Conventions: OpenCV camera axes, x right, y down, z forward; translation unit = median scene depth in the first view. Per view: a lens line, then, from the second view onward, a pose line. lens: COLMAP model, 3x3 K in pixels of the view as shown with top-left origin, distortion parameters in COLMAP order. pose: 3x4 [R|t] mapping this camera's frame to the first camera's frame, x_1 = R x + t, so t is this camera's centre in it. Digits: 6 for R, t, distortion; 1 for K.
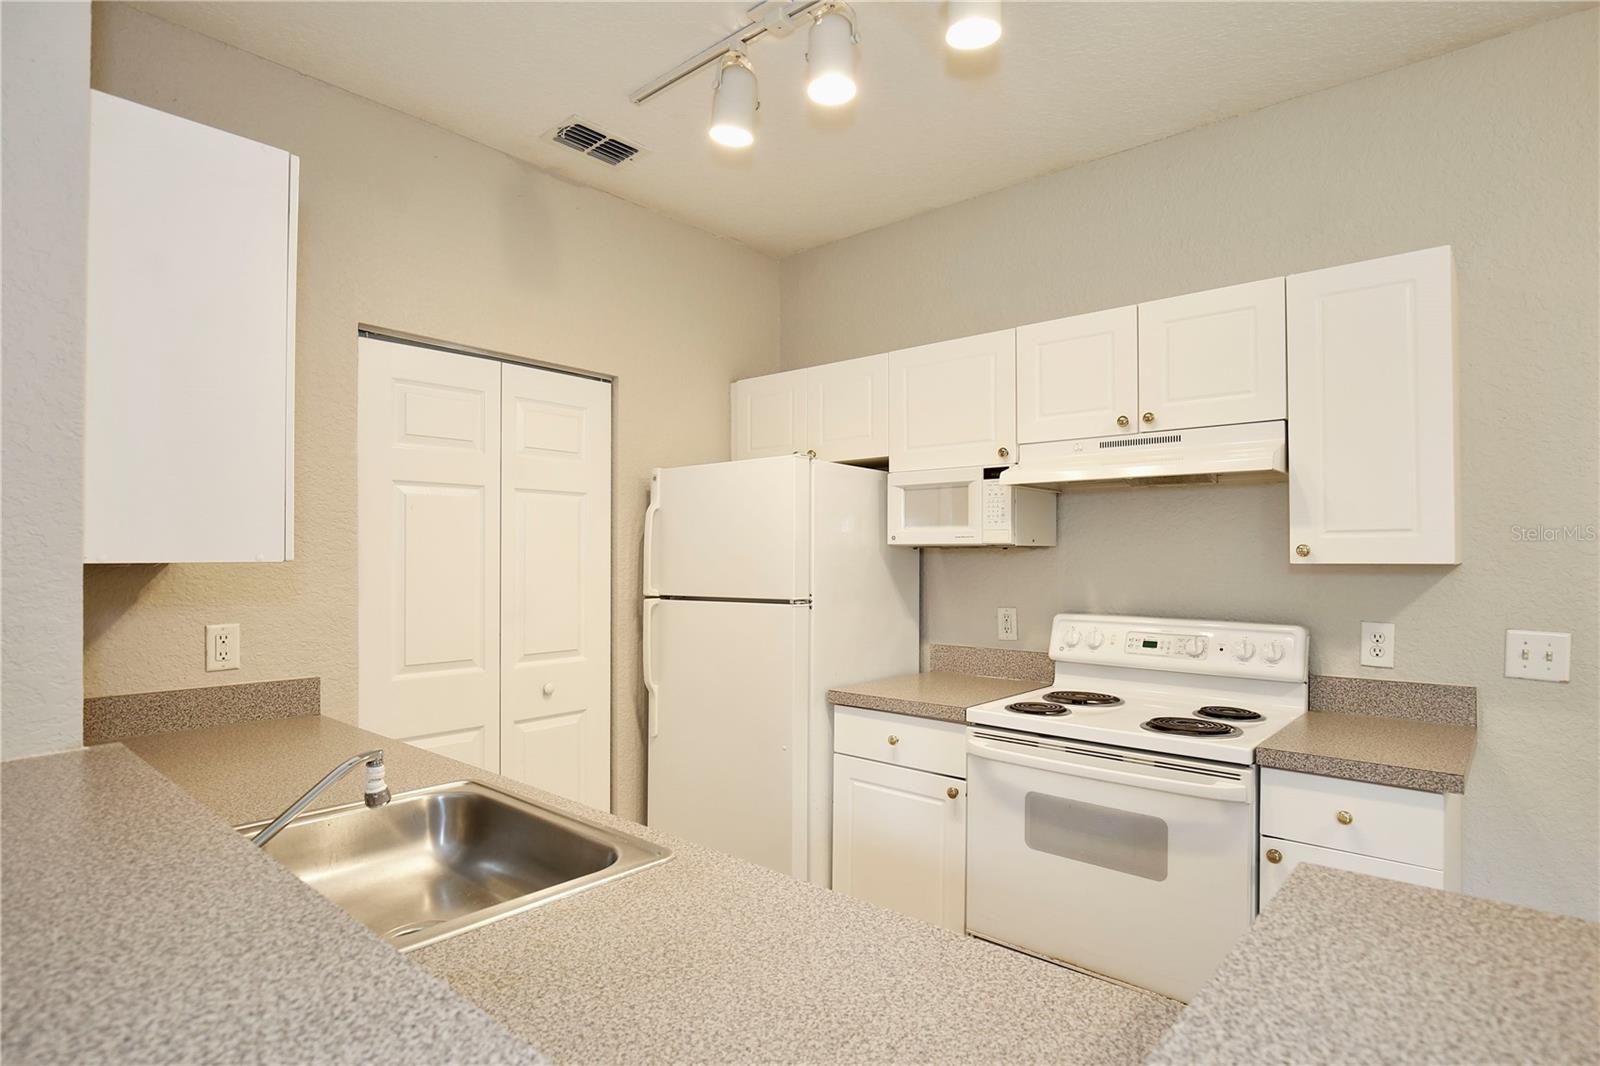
lens RADIAL K [[850.1, 0, 798.1], [0, 850.1, 545.8], [0, 0, 1]] dist [-0.001998, -0.000774]
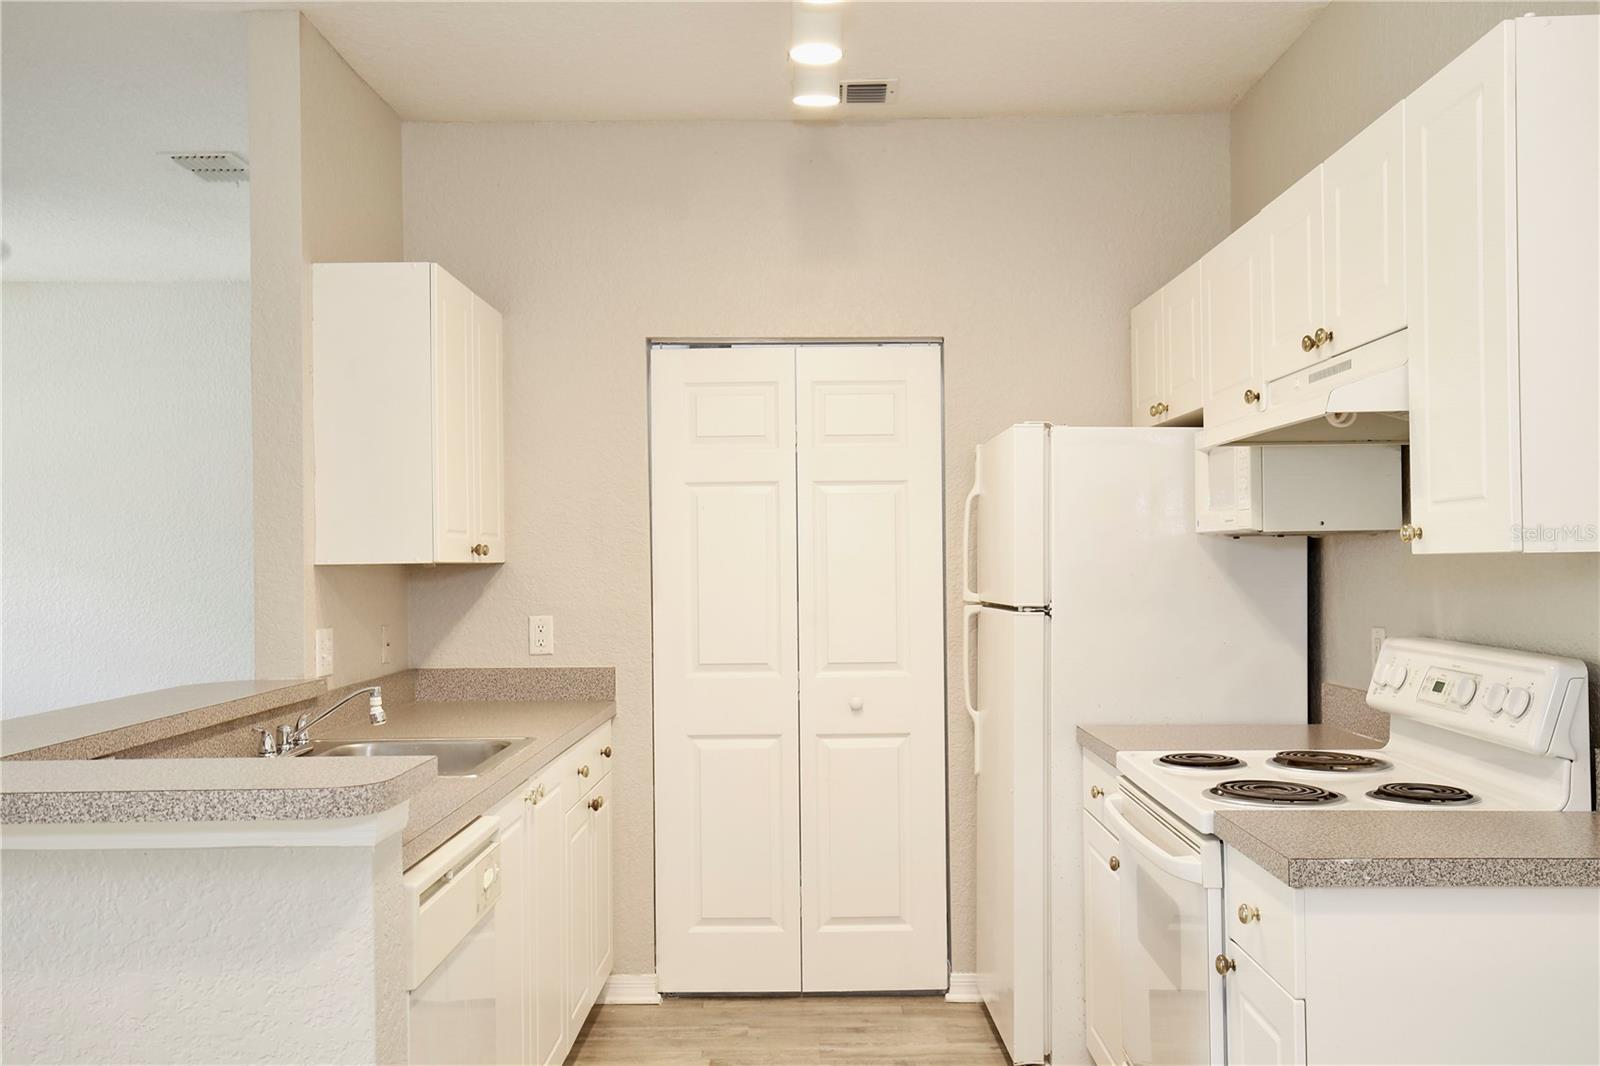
lens RADIAL K [[1469.1, 0, 803.1], [0, 1469.1, 534.0], [0, 0, 1]] dist [0.012086, 0.000000]
pose [[0.656927, -0.022329, -0.753624, 0.918766], [0.020717, 0.999719, -0.011562, 0.007577], [0.753670, -0.008017, 0.657205, -0.060295]]
